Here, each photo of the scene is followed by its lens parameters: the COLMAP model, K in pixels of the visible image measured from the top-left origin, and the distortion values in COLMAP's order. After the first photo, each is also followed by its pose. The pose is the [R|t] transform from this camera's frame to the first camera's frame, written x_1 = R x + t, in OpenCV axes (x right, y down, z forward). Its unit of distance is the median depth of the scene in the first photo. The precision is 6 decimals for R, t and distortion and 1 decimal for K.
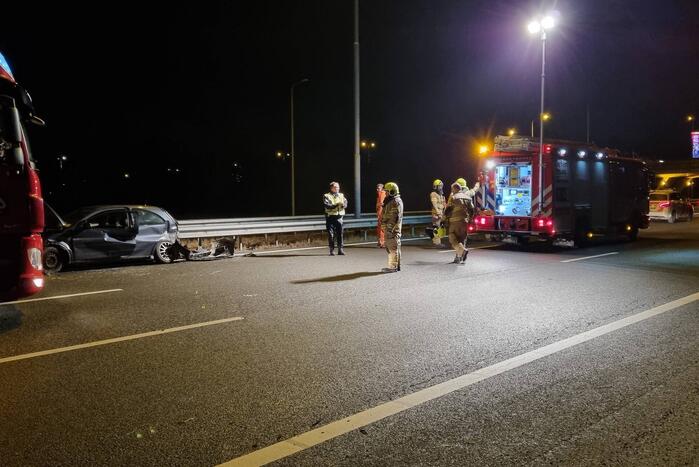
lens RADIAL K [[643.8, 0, 356.6], [0, 643.8, 235.7], [0, 0, 1]] dist [0.066410, -0.000068]
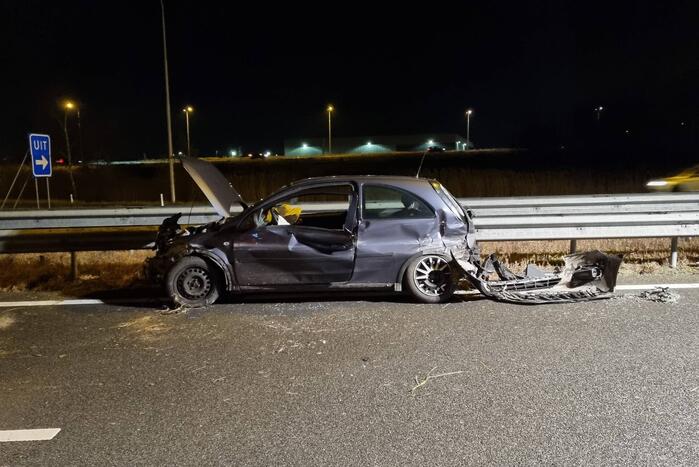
lens RADIAL K [[643.8, 0, 356.6], [0, 643.8, 235.7], [0, 0, 1]] dist [0.066410, -0.000068]
pose [[0.694820, 0.078896, -0.714843, -0.006660], [-0.025924, 0.996066, 0.084735, -0.042923], [0.718716, -0.040344, 0.694132, 0.658114]]
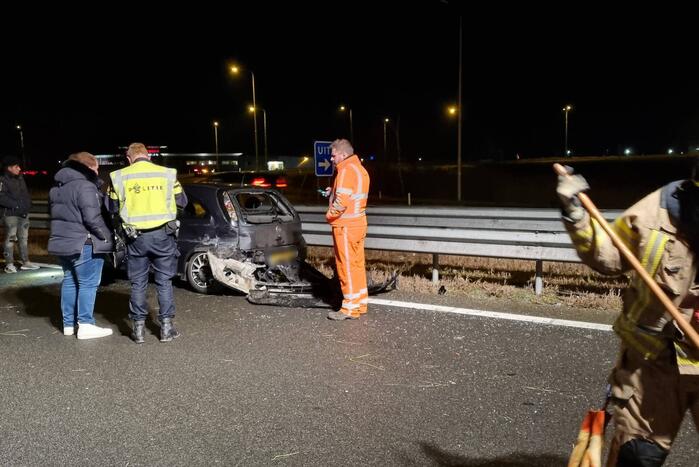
lens RADIAL K [[643.8, 0, 356.6], [0, 643.8, 235.7], [0, 0, 1]] dist [0.066410, -0.000068]
pose [[0.187786, 0.111685, -0.975840, 0.249530], [-0.042196, 0.993514, 0.105588, -0.067072], [0.981303, 0.021349, 0.191281, 1.040456]]
